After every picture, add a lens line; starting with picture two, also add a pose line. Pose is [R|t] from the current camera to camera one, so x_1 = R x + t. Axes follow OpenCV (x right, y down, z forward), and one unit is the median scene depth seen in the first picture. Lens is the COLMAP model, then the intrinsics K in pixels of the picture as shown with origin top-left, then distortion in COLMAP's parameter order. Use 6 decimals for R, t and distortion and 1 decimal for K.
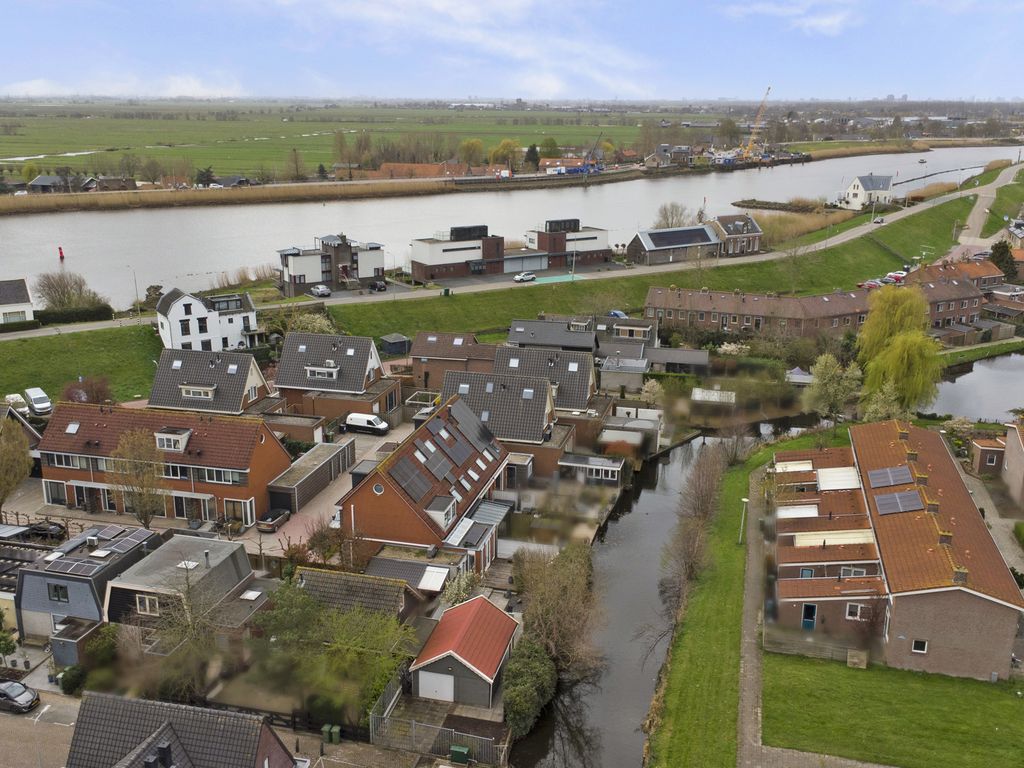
lens RADIAL K [[993.1, 0, 509.8], [0, 993.1, 383.8], [0, 0, 1]] dist [0.012310, 0.000000]
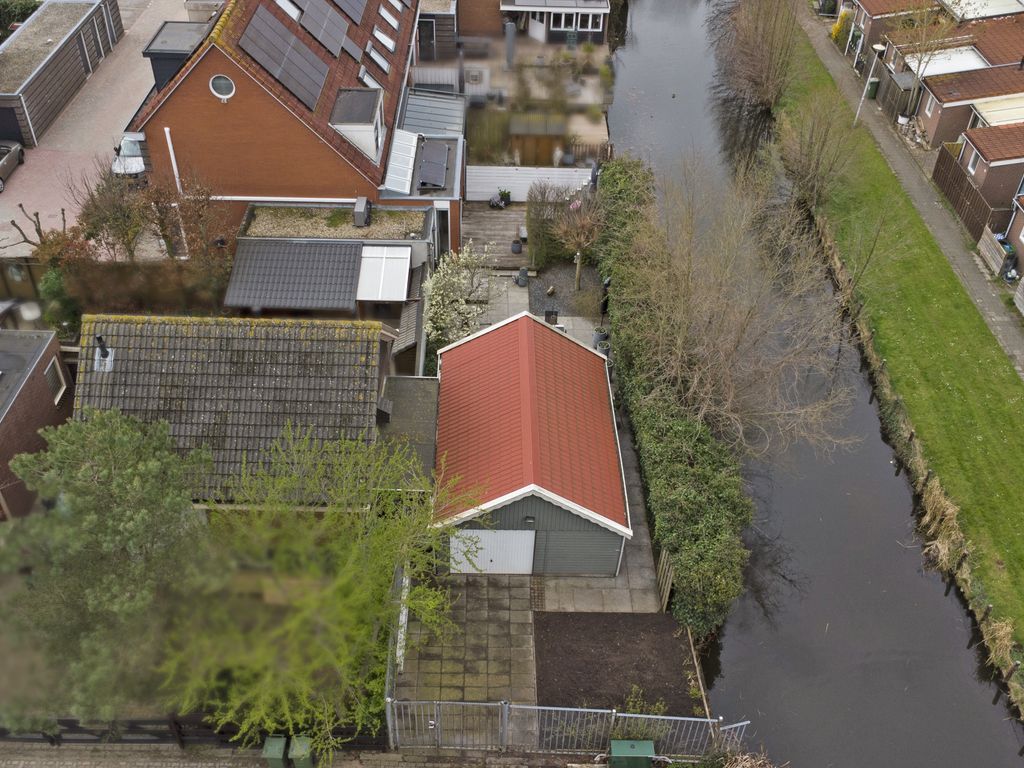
lens RADIAL K [[993.1, 0, 511.6], [0, 993.1, 379.9], [0, 0, 1]] dist [0.012310, 0.000000]
pose [[0.969803, -0.145168, 0.195979, -0.111124], [0.051779, 0.907795, 0.416206, 0.045663], [-0.238328, -0.393490, 0.887899, 0.513768]]
